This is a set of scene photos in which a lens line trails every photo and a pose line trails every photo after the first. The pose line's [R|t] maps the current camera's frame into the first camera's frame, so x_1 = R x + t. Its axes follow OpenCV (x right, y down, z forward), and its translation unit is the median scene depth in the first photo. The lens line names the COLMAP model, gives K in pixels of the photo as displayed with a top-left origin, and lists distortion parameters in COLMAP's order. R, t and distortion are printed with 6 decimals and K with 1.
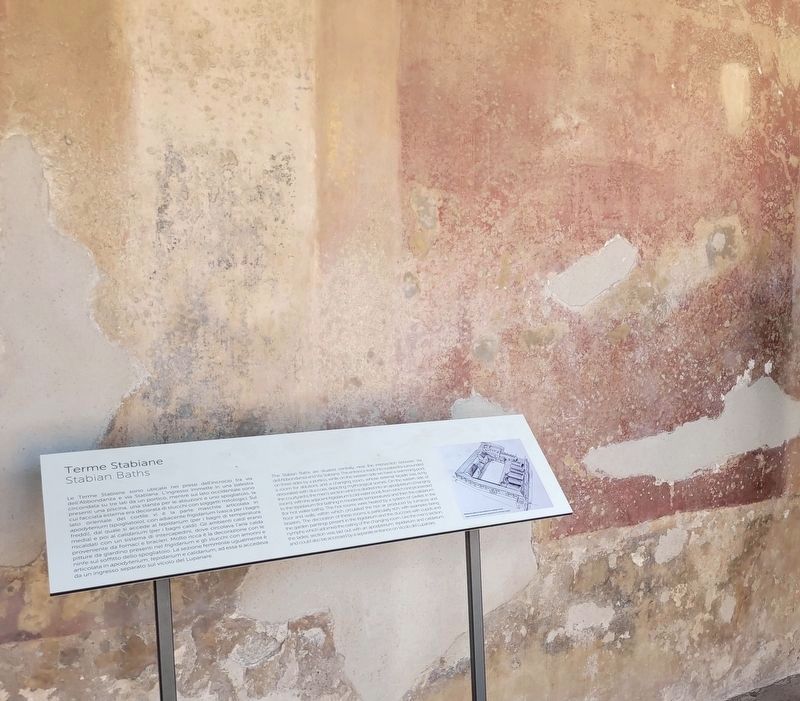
lens RADIAL K [[675.8, 0, 401.8], [0, 675.8, 350.7], [0, 0, 1]] dist [0.001803, -0.005658]
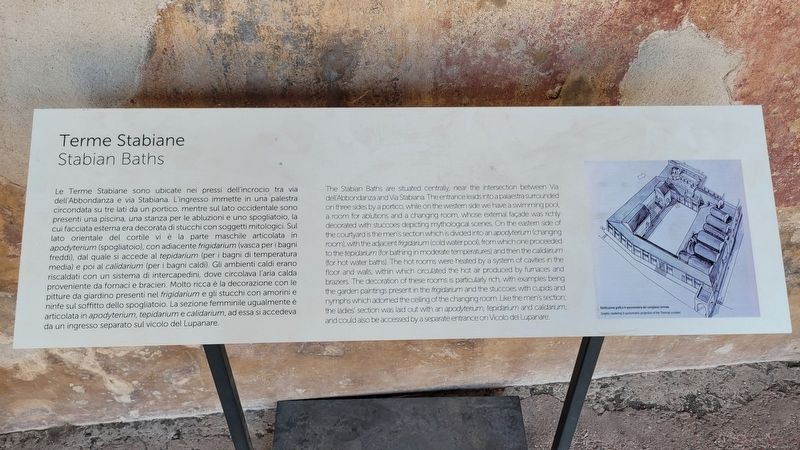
lens RADIAL K [[551.0, 0, 392.9], [0, 551.0, 224.1], [0, 0, 1]] dist [0.026373, -0.009368]
pose [[0.948630, 0.217415, -0.229850, 0.009384], [-0.039393, 0.801998, 0.596026, -0.126590], [0.313924, -0.556354, 0.769365, 0.587529]]
